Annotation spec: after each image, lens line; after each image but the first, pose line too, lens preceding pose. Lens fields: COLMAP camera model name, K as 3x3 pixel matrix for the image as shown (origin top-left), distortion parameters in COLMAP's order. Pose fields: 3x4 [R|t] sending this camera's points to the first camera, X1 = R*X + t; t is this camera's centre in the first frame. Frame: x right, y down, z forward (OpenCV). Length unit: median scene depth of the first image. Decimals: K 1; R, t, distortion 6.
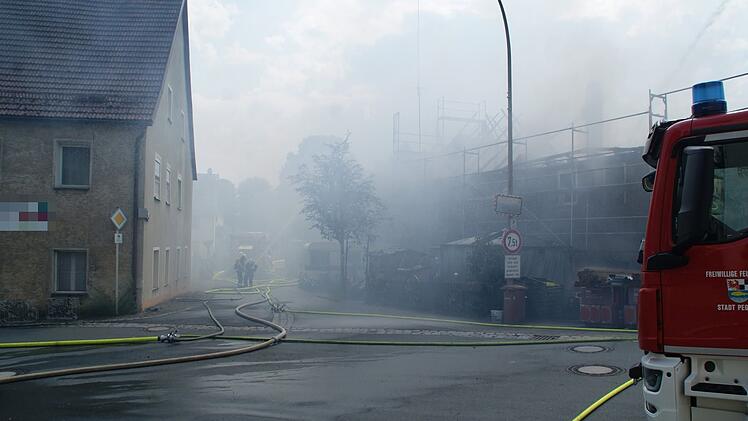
lens RADIAL K [[587.3, 0, 376.6], [0, 587.3, 244.4], [0, 0, 1]] dist [-0.169835, 0.111651]
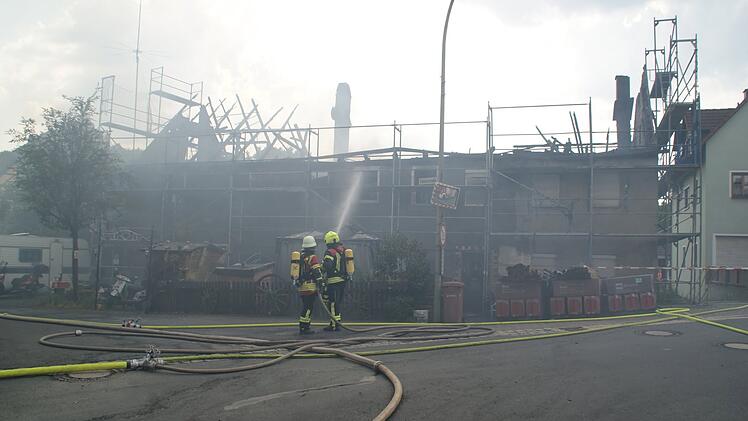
lens RADIAL K [[587.3, 0, 376.6], [0, 587.3, 244.4], [0, 0, 1]] dist [-0.169835, 0.111651]
pose [[0.715249, 0.027445, 0.698331, -0.477140], [-0.019451, 0.999623, -0.019364, 0.028995], [-0.698599, 0.000267, 0.715513, 0.379750]]
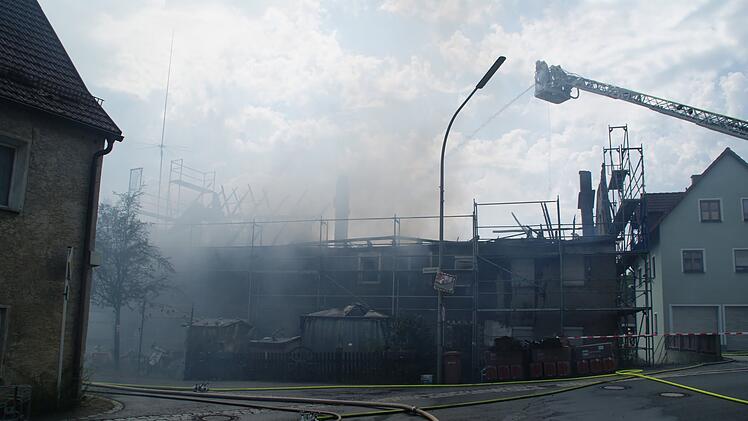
lens RADIAL K [[587.3, 0, 376.6], [0, 587.3, 244.4], [0, 0, 1]] dist [-0.169835, 0.111651]
pose [[0.682979, 0.109590, 0.722171, -0.683529], [-0.012842, 0.990330, -0.138138, 0.020028], [-0.730325, 0.085071, 0.677781, 0.277926]]
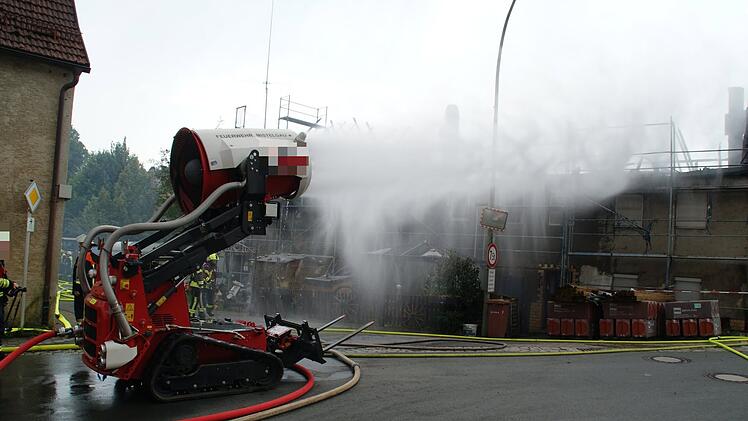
lens RADIAL K [[587.3, 0, 376.6], [0, 587.3, 244.4], [0, 0, 1]] dist [-0.169835, 0.111651]
pose [[0.878365, 0.054175, 0.474911, -0.400862], [-0.047918, 0.998531, -0.025281, 0.010577], [-0.475583, -0.000551, 0.879671, 0.199317]]
